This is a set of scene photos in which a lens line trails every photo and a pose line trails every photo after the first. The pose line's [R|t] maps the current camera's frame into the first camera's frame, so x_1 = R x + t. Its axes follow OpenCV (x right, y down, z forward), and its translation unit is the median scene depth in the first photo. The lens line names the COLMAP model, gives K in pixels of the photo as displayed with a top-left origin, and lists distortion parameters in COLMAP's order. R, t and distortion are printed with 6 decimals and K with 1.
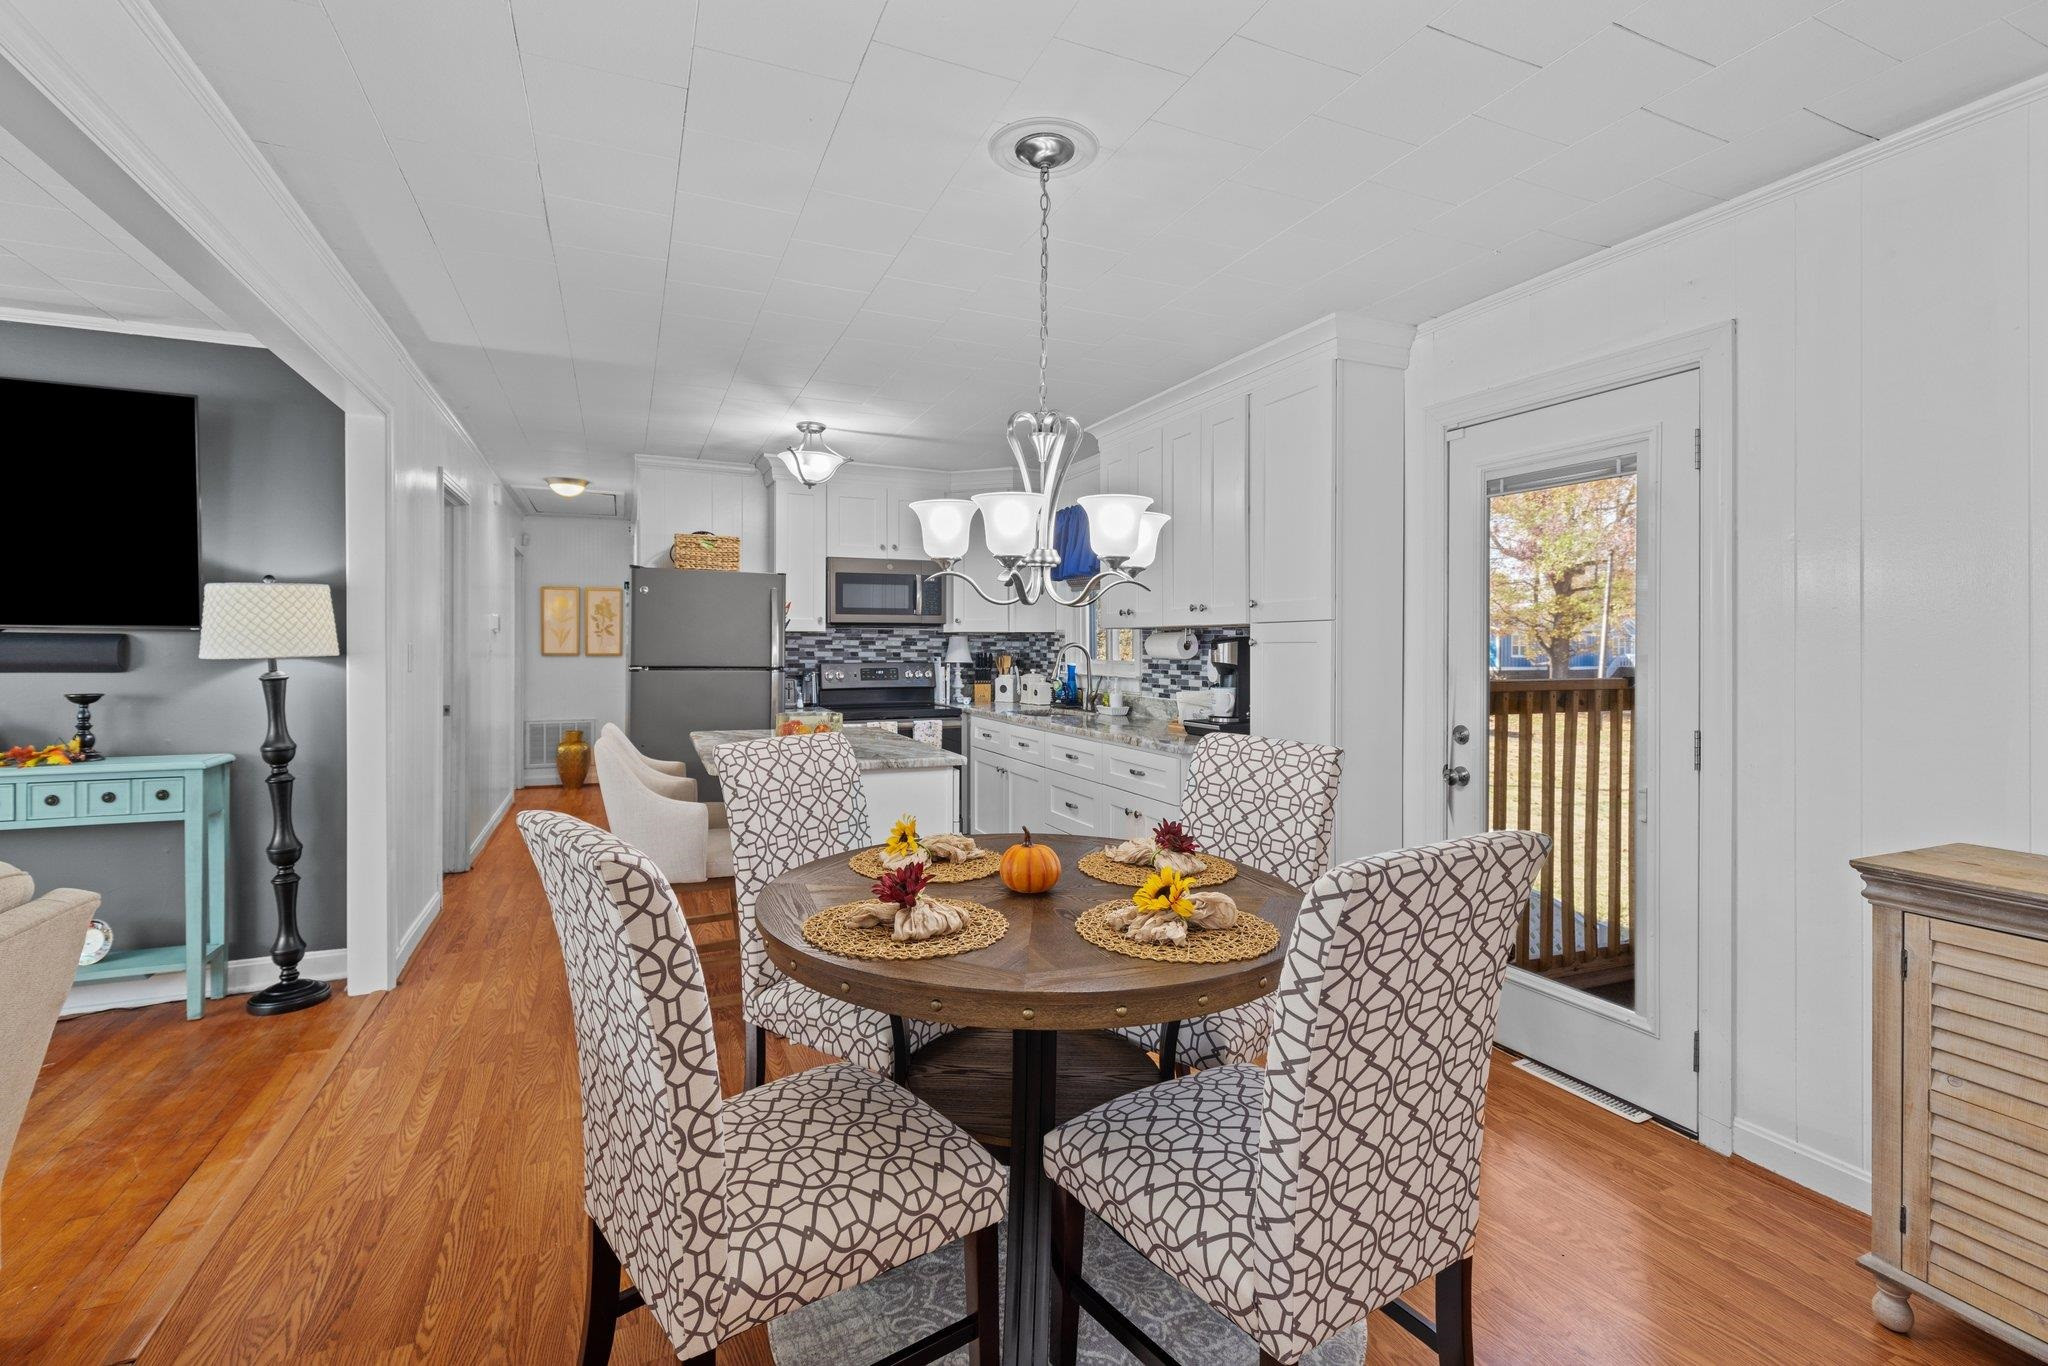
lens RADIAL K [[923.5, 0, 1034.2], [0, 923.5, 639.0], [0, 0, 1]] dist [0.005667, -0.003467]
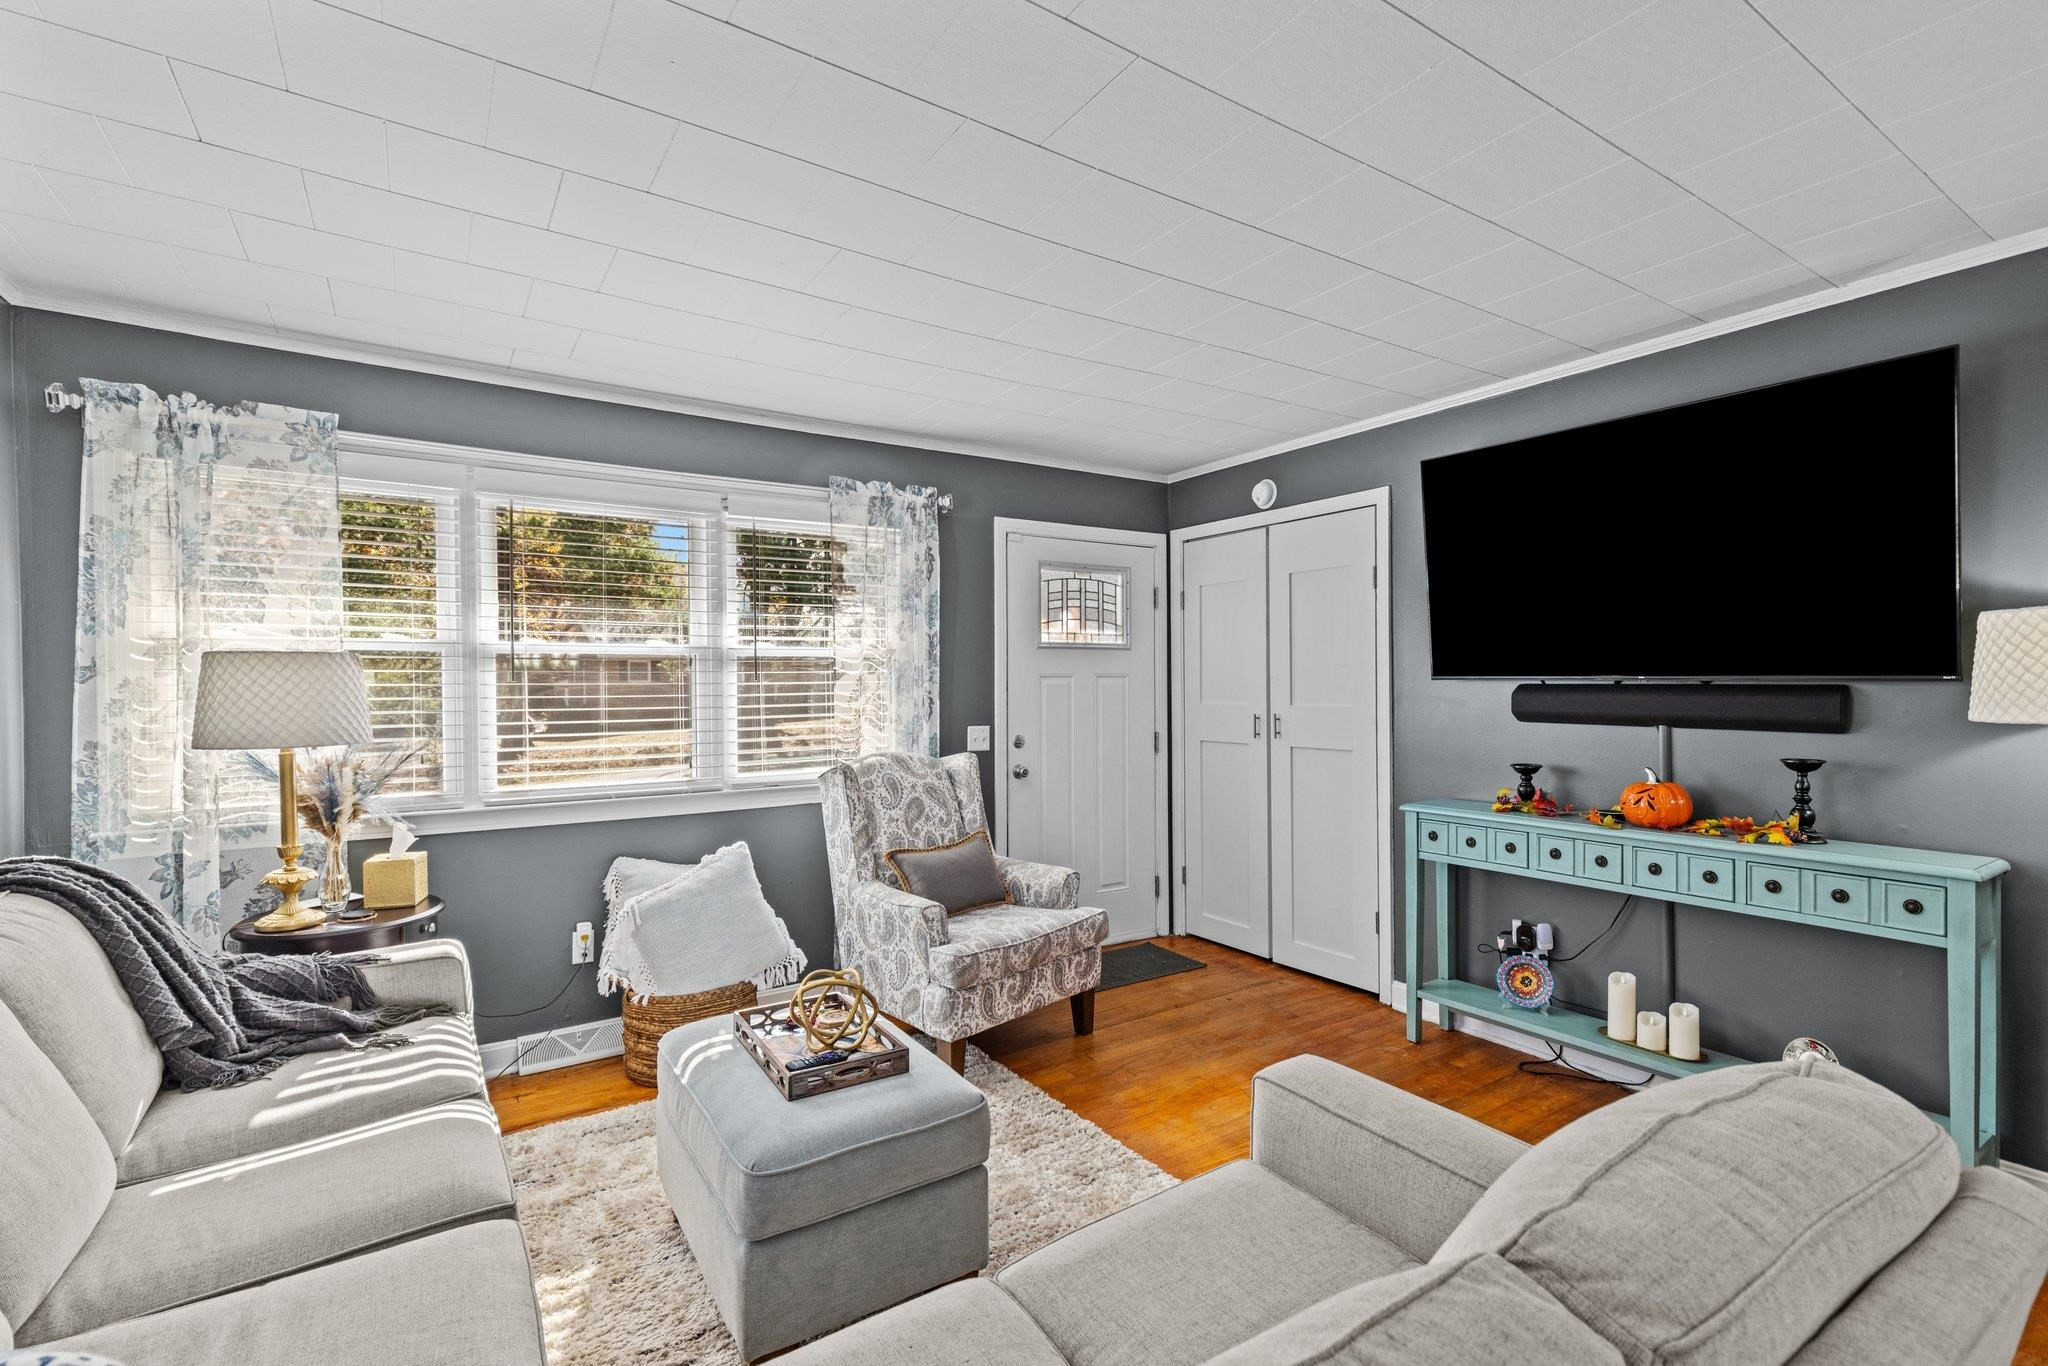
lens RADIAL K [[923.5, 0, 1038.7], [0, 923.5, 693.1], [0, 0, 1]] dist [0.005667, -0.003467]
pose [[0.169510, 0.004941, -0.985516, -0.194118], [0.014744, 0.999863, 0.007549, -0.009347], [0.985418, -0.015810, 0.169414, 0.113263]]
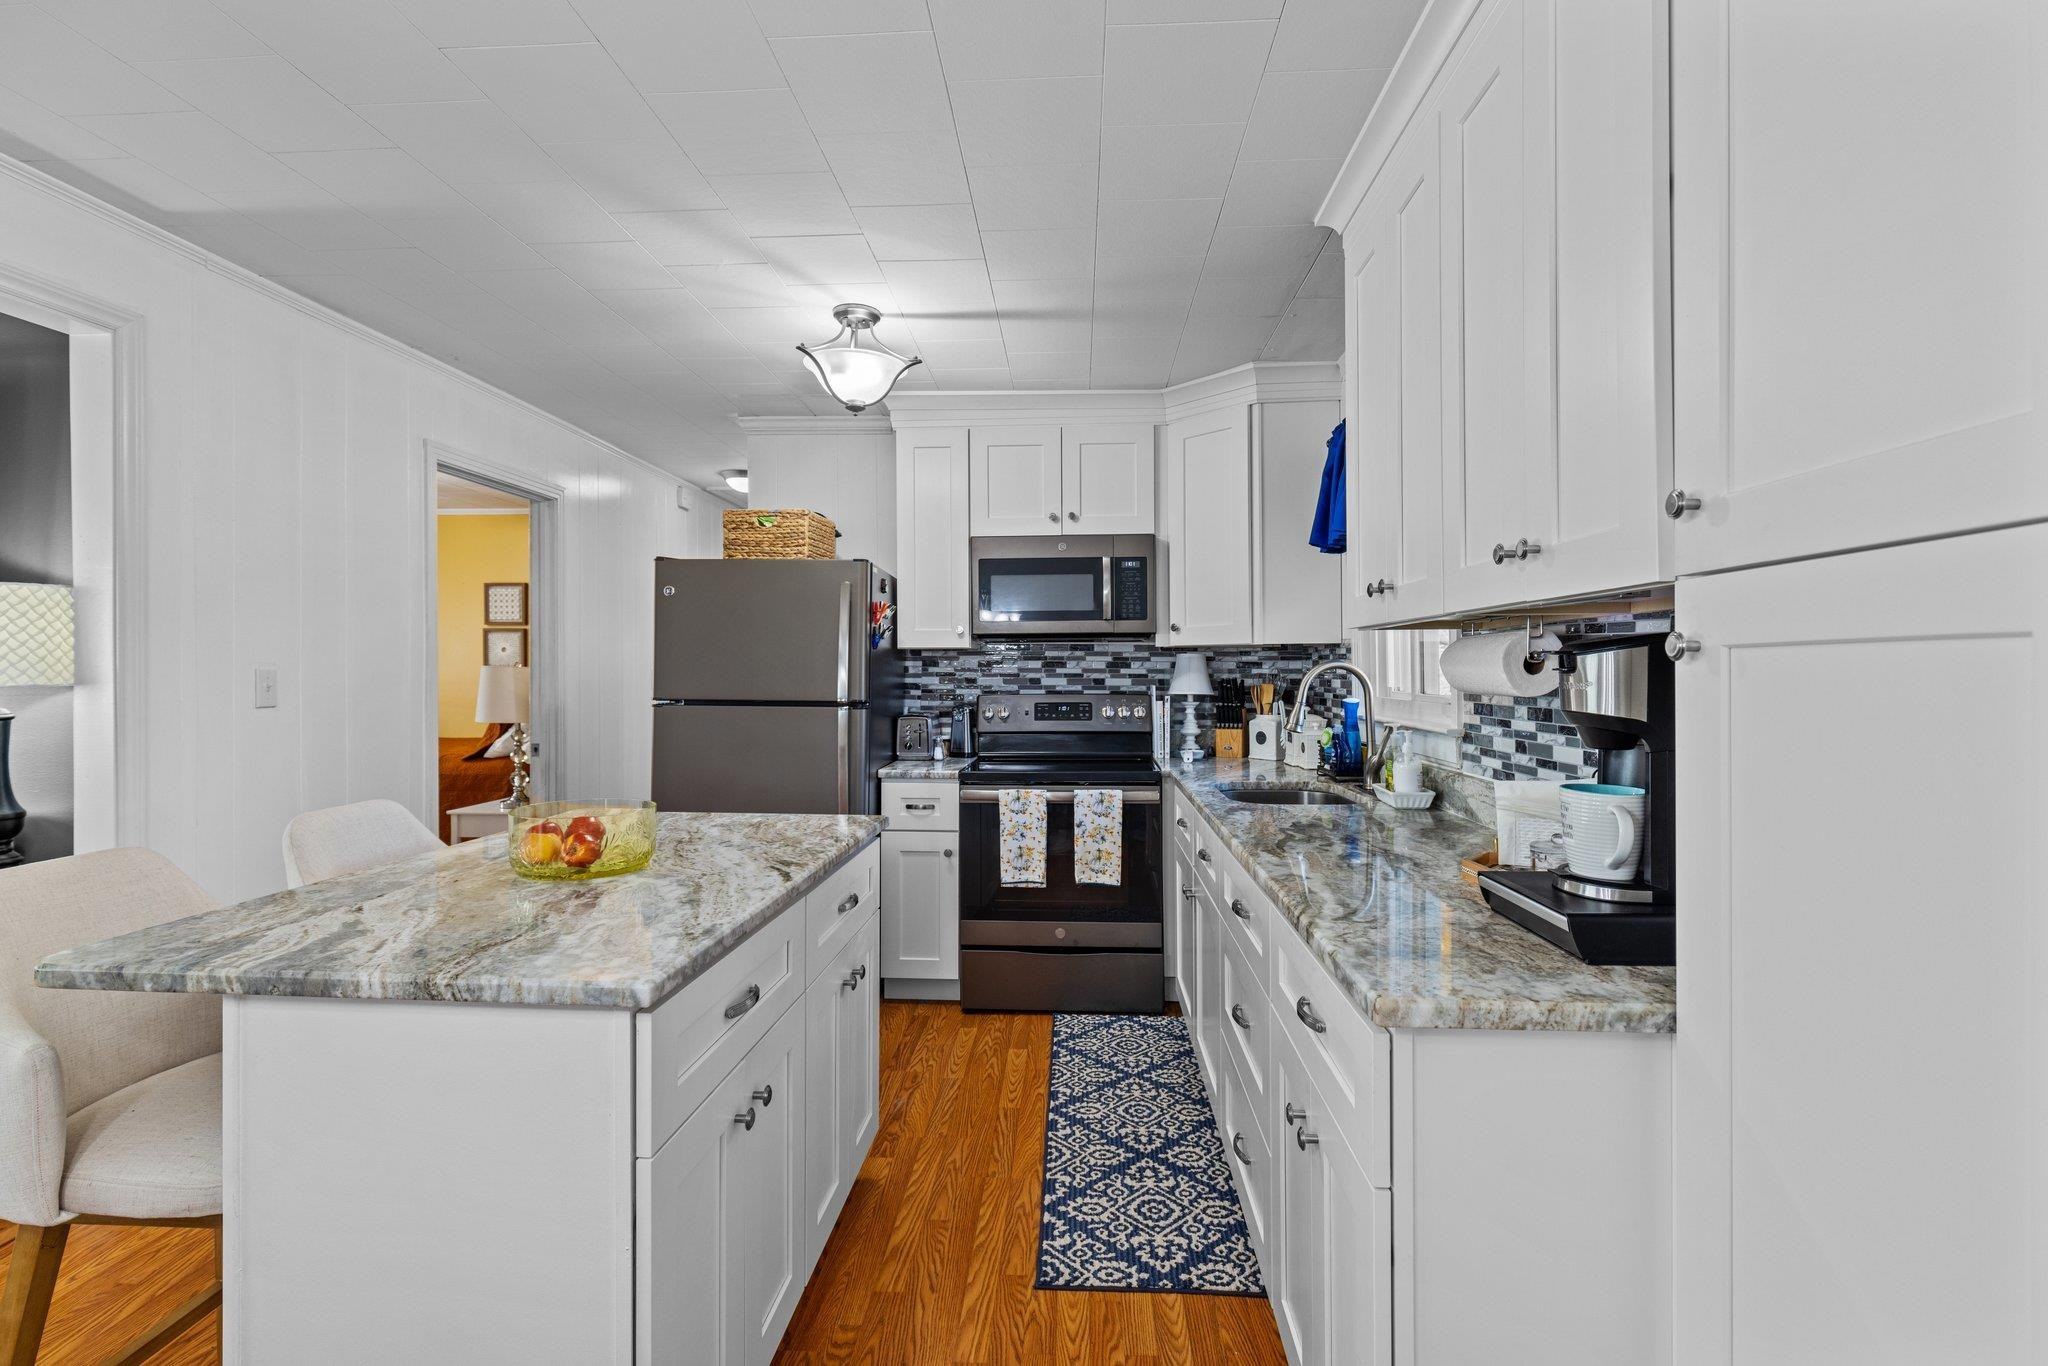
lens RADIAL K [[923.5, 0, 1019.5], [0, 923.5, 672.6], [0, 0, 1]] dist [0.005667, -0.003467]
pose [[0.884337, -0.003692, -0.466835, 0.129819], [0.008442, 0.999932, 0.008084, 0.005190], [0.466773, -0.011090, 0.884307, 0.450858]]
